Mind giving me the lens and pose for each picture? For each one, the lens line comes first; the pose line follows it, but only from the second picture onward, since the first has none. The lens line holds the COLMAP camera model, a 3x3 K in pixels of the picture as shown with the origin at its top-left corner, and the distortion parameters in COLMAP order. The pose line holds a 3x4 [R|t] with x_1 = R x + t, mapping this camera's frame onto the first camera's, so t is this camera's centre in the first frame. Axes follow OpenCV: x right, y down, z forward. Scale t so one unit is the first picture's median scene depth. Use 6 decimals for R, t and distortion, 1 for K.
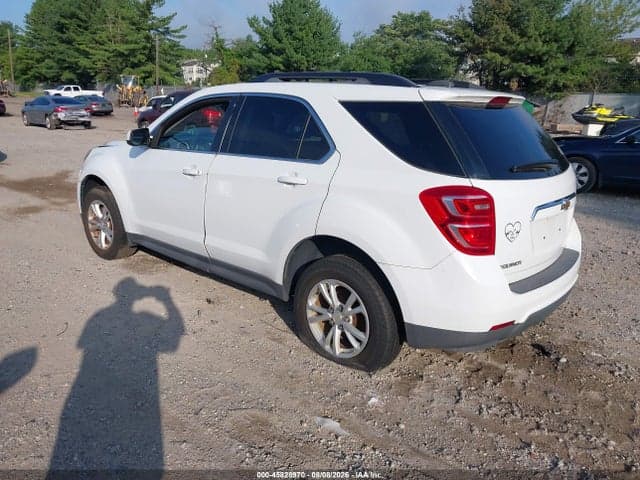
lens RADIAL K [[516.1, 0, 315.2], [0, 516.1, 228.1], [0, 0, 1]] dist [0.004183, 0.001499]
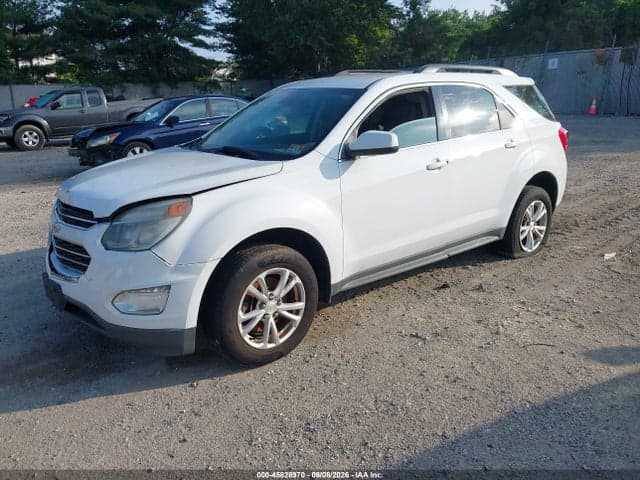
lens RADIAL K [[516.1, 0, 315.2], [0, 516.1, 228.1], [0, 0, 1]] dist [0.004183, 0.001499]
pose [[0.152478, -0.279128, 0.948071, -0.158915], [0.263556, 0.936033, 0.233196, -0.036666], [-0.952517, 0.214313, 0.216291, 0.133617]]
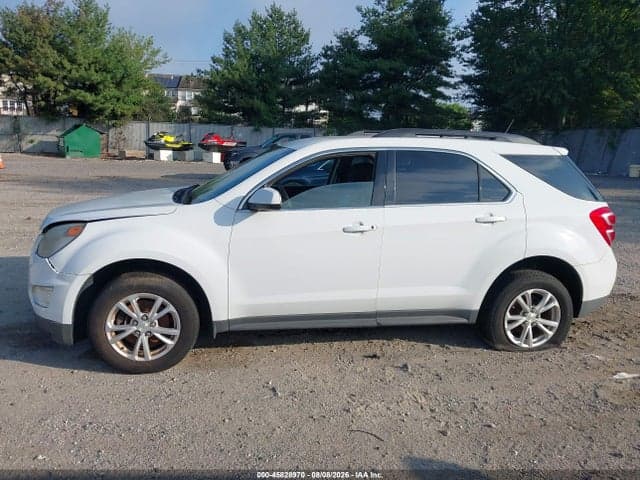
lens RADIAL K [[516.1, 0, 315.2], [0, 516.1, 228.1], [0, 0, 1]] dist [0.004183, 0.001499]
pose [[0.605644, -0.141905, 0.782980, -0.134392], [0.175444, 0.983569, 0.042551, -0.021191], [-0.776154, 0.111598, 0.620589, 0.060874]]
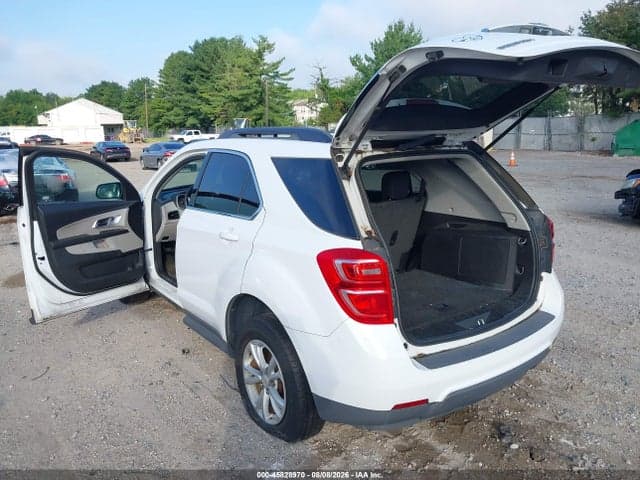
lens RADIAL K [[516.1, 0, 315.2], [0, 516.1, 228.1], [0, 0, 1]] dist [0.004183, 0.001499]
pose [[0.975343, -0.008261, -0.220538, 0.036333], [-0.005427, 0.998099, -0.061391, -0.005272], [0.220626, 0.061075, 0.973444, 0.007377]]
